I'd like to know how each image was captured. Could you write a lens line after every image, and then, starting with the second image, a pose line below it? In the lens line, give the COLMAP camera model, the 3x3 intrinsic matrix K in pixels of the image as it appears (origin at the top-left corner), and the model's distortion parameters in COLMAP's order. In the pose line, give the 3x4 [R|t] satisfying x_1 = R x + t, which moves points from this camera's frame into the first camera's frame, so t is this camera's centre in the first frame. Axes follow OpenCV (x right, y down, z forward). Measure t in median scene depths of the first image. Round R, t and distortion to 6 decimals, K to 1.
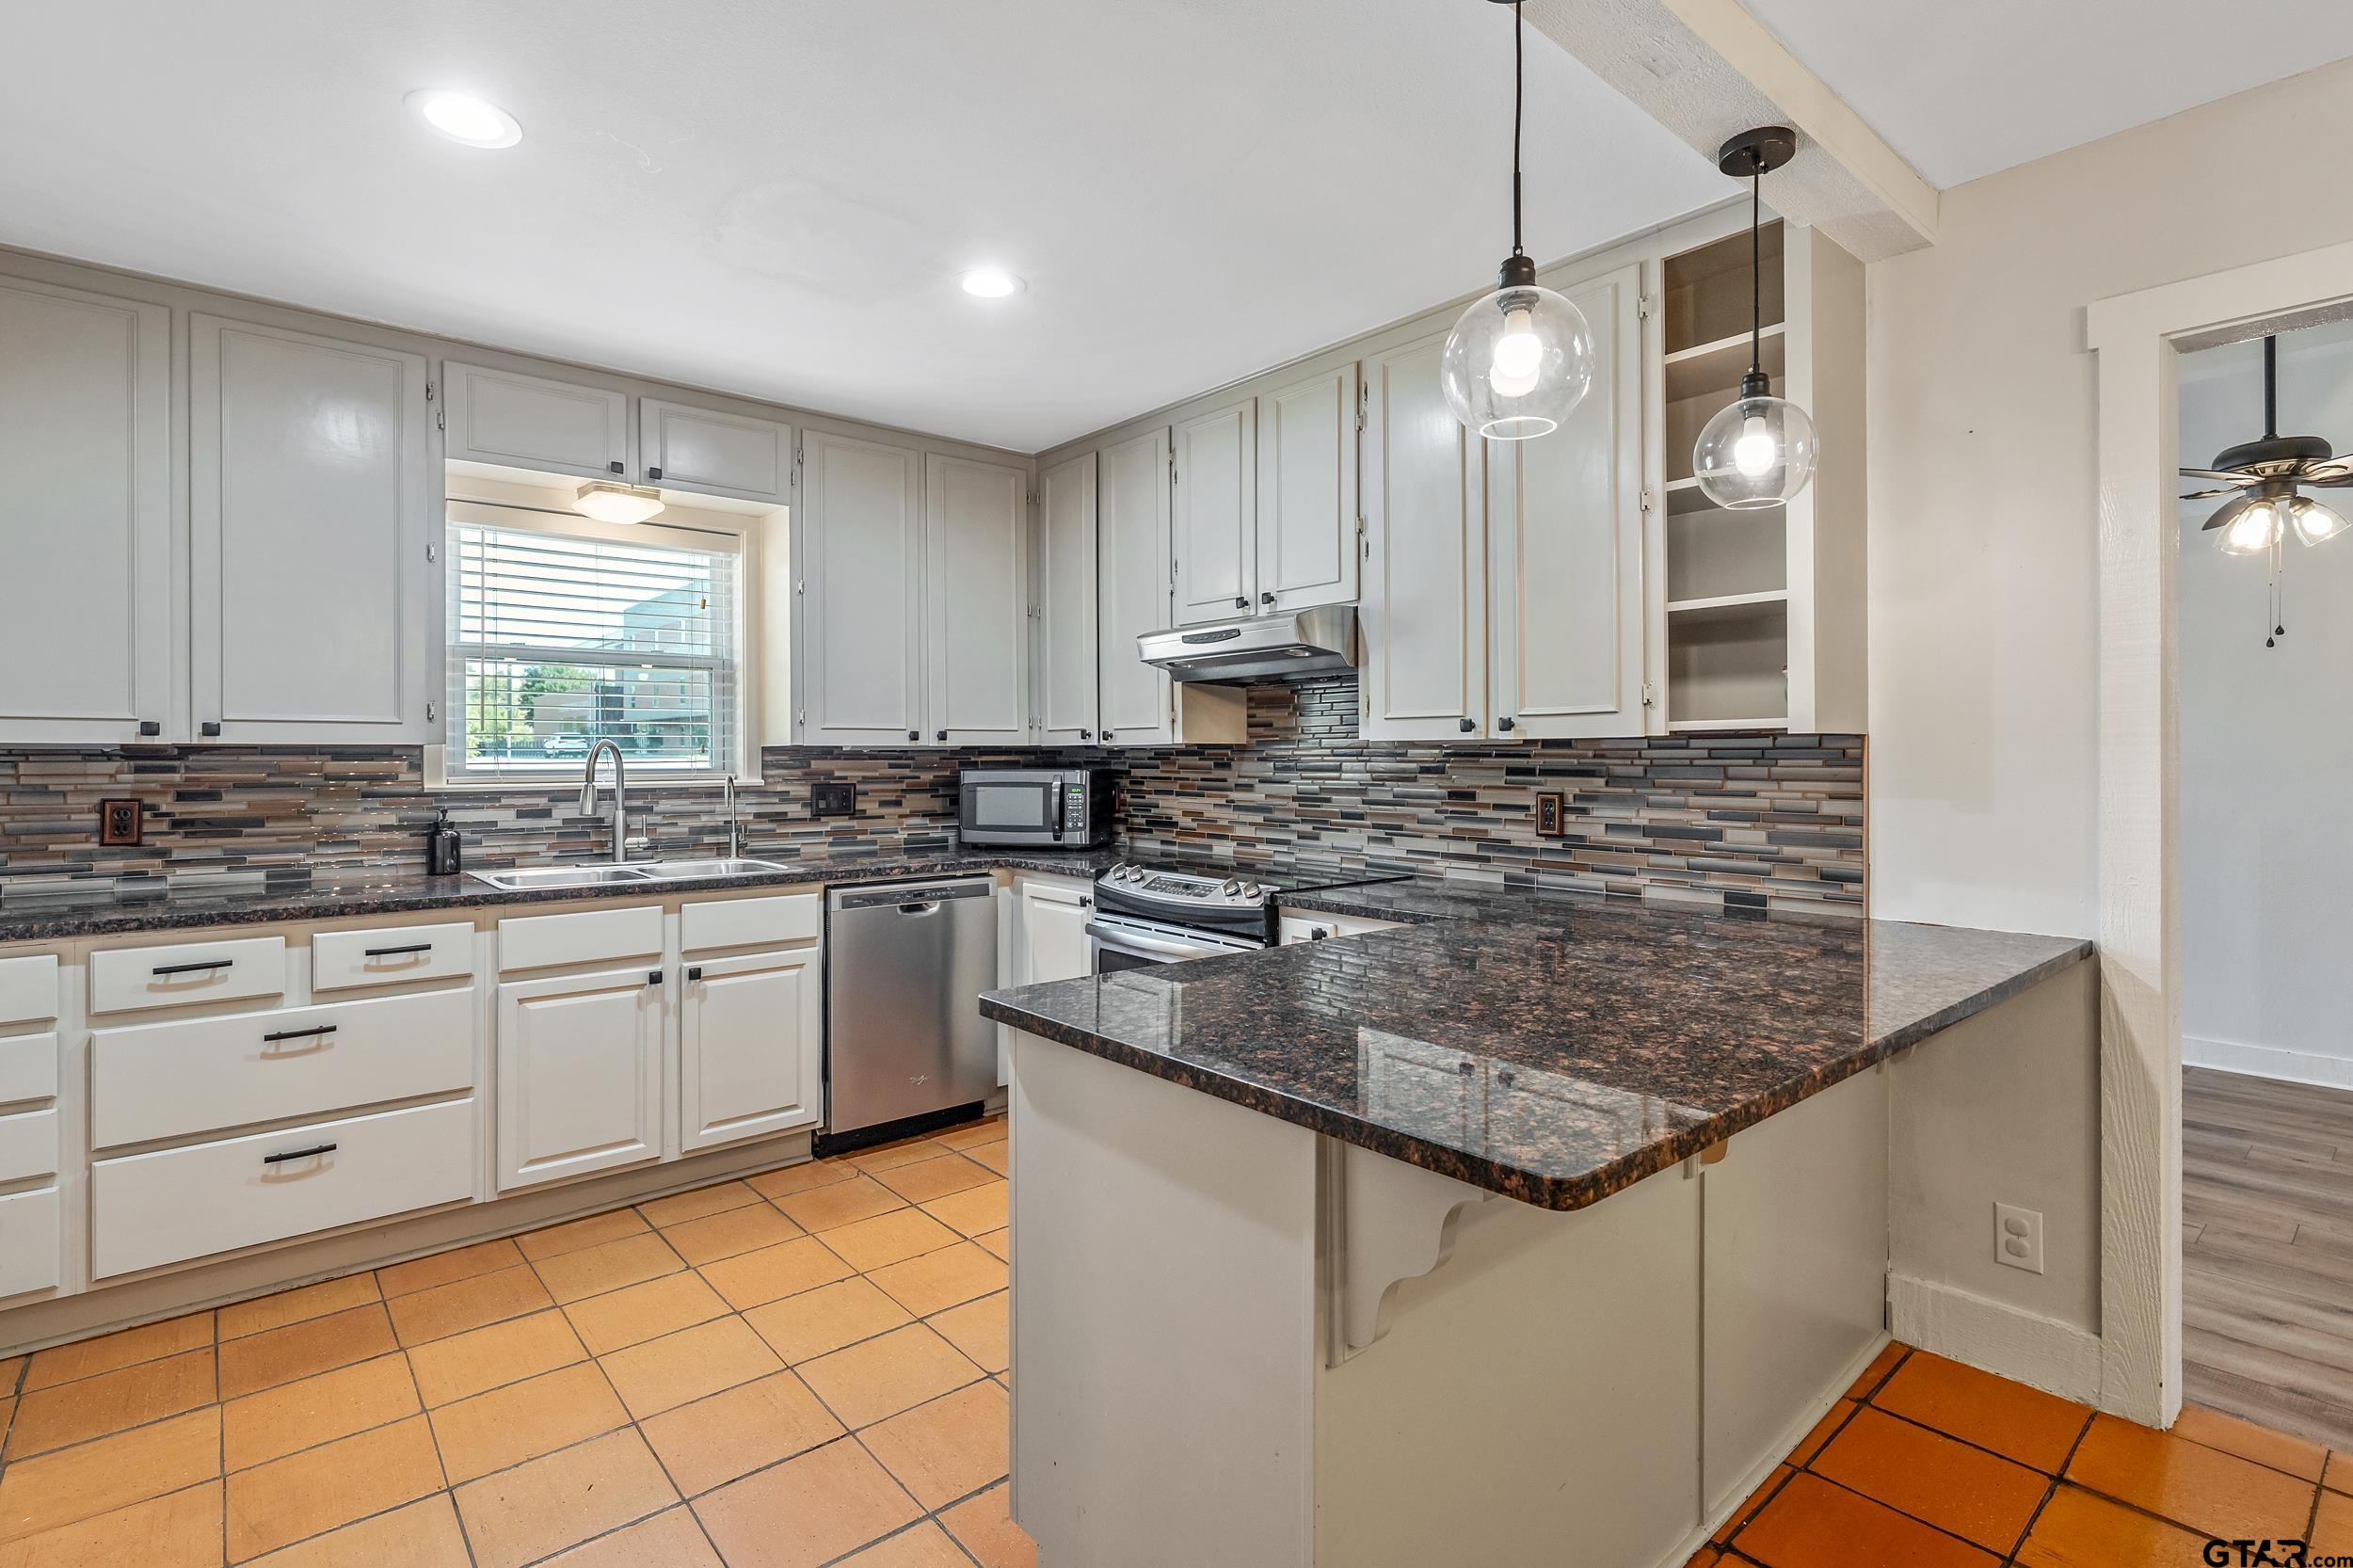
lens RADIAL K [[1118.1, 0, 1182.1], [0, 1118.1, 764.5], [0, 0, 1]] dist [0.000709, -0.000233]
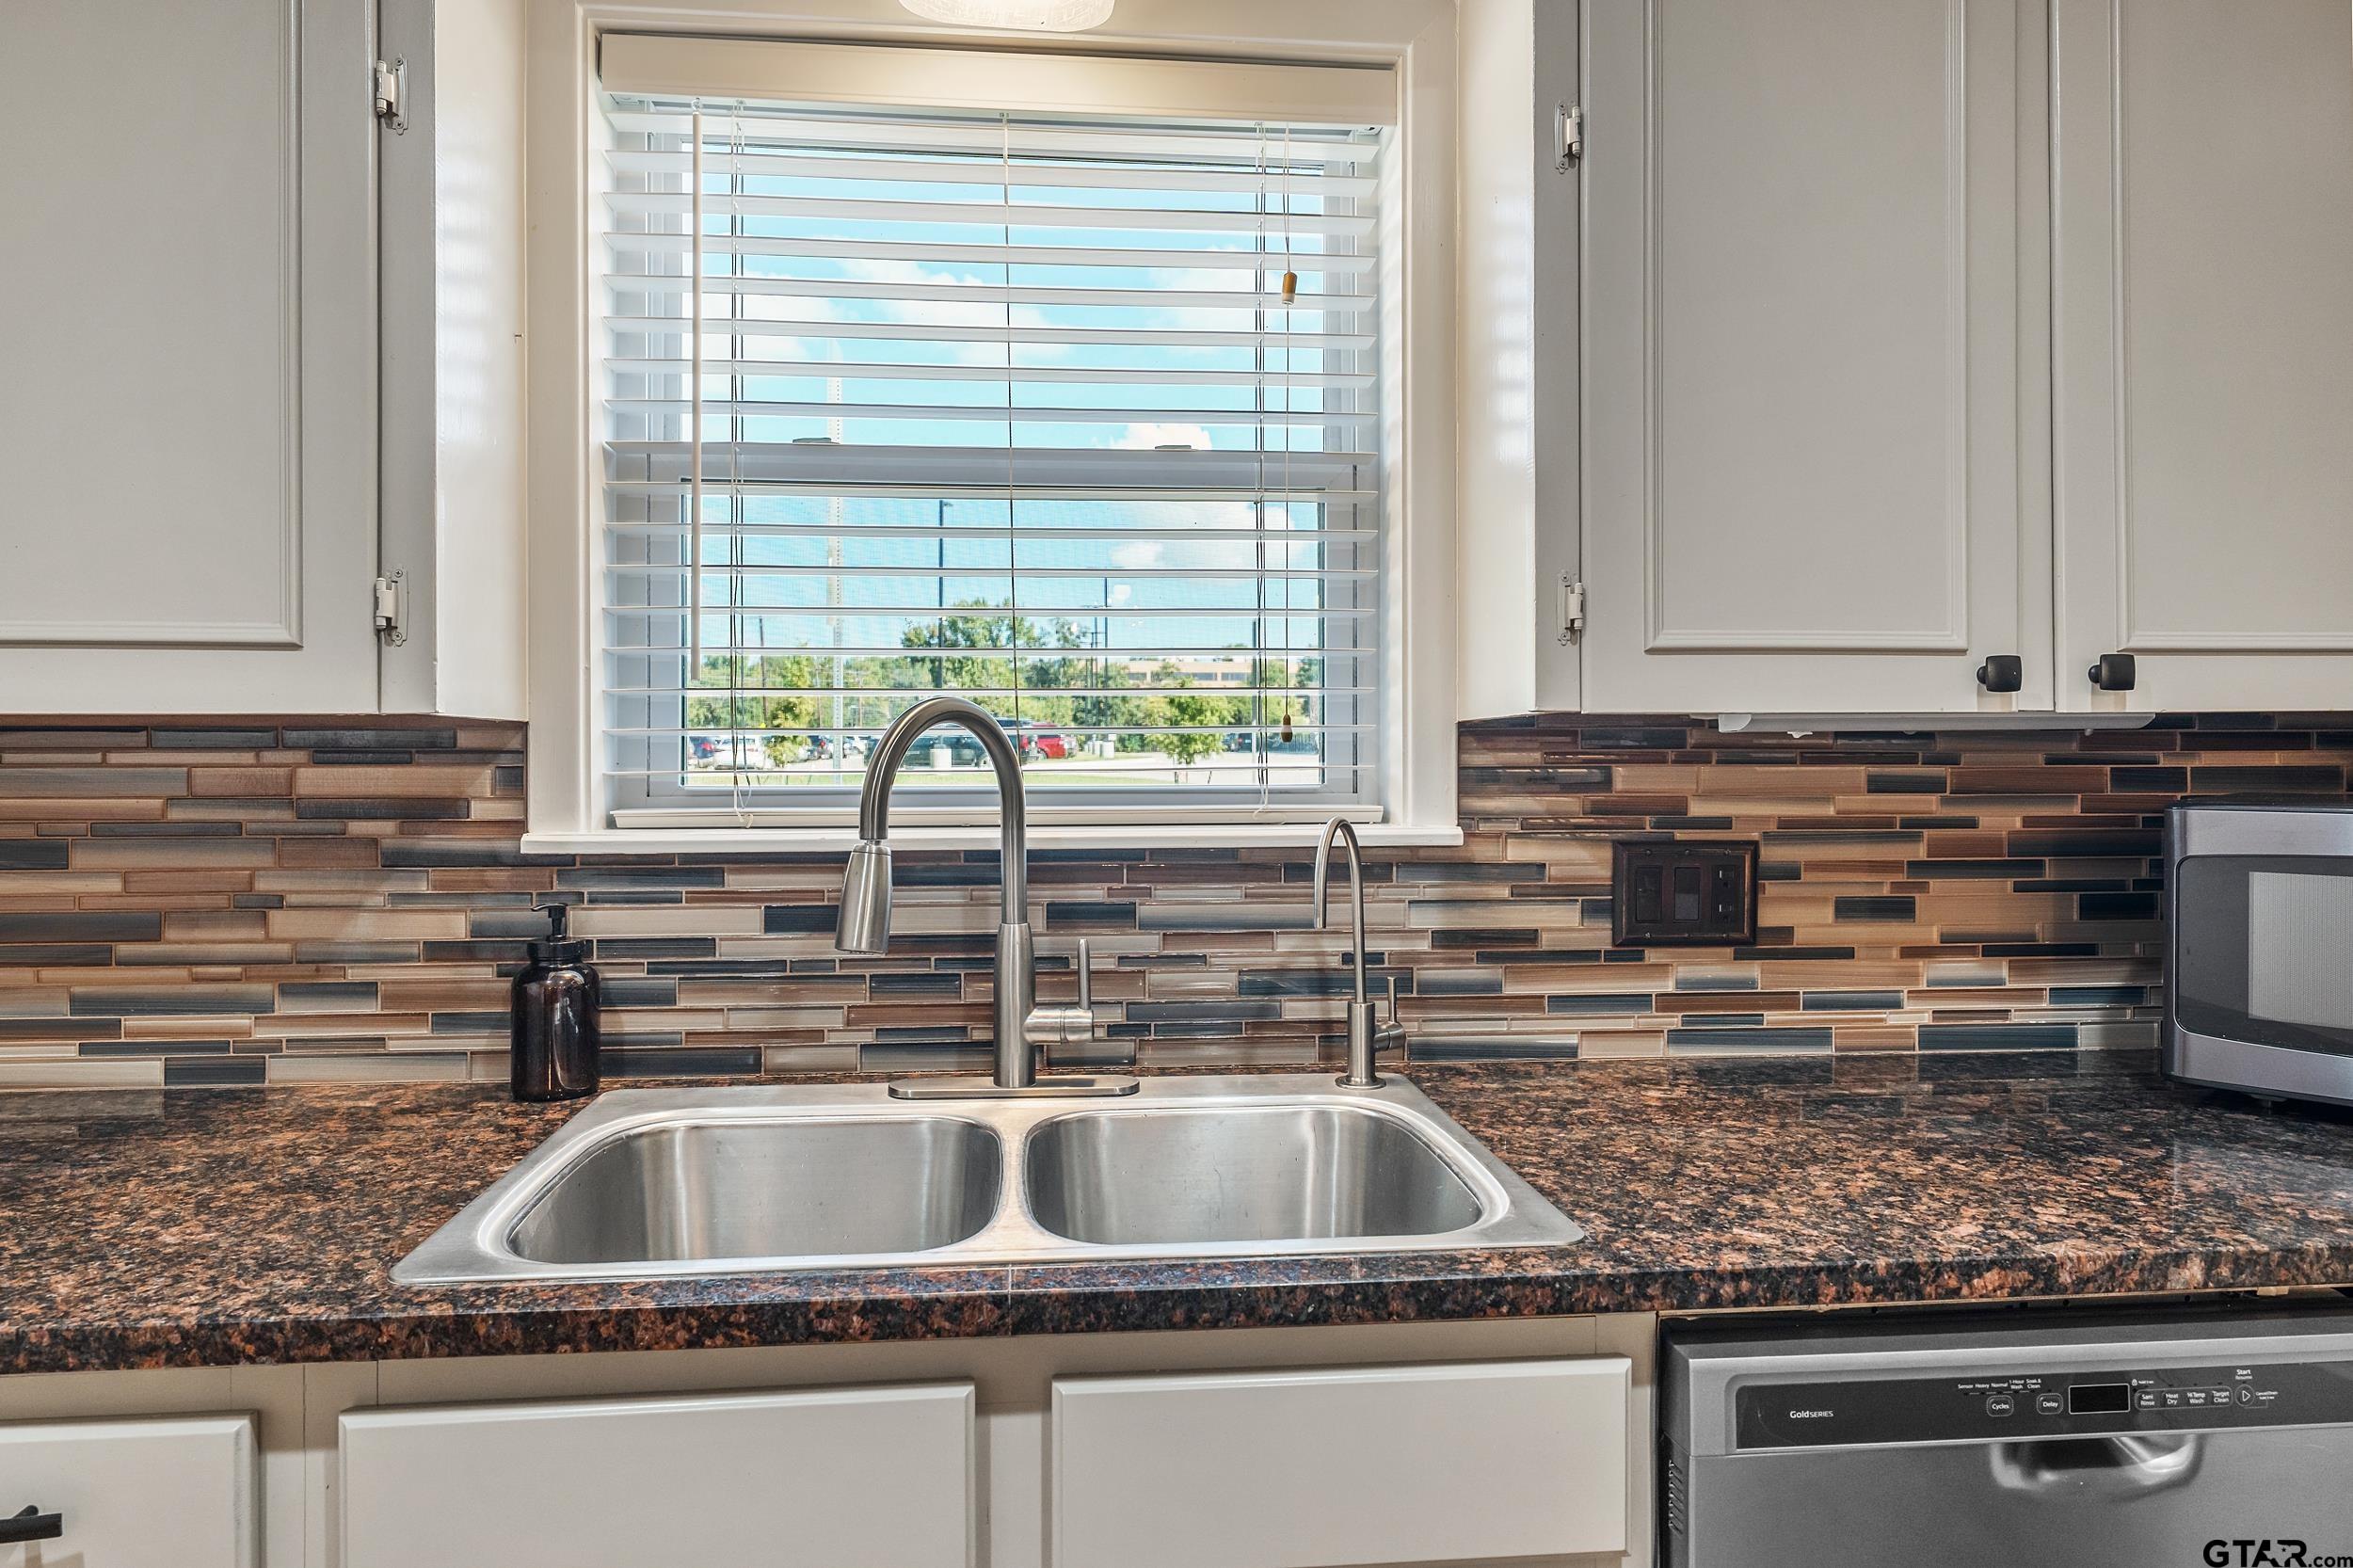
lens RADIAL K [[1526.4, 0, 1176.9], [0, 1526.4, 769.7], [0, 0, 1]] dist [0.010060, -0.001125]
pose [[0.819510, 0.004540, -0.573047, -0.203086], [-0.004358, 0.999989, 0.001690, -0.002790], [0.573048, 0.001112, 0.819521, 0.629580]]
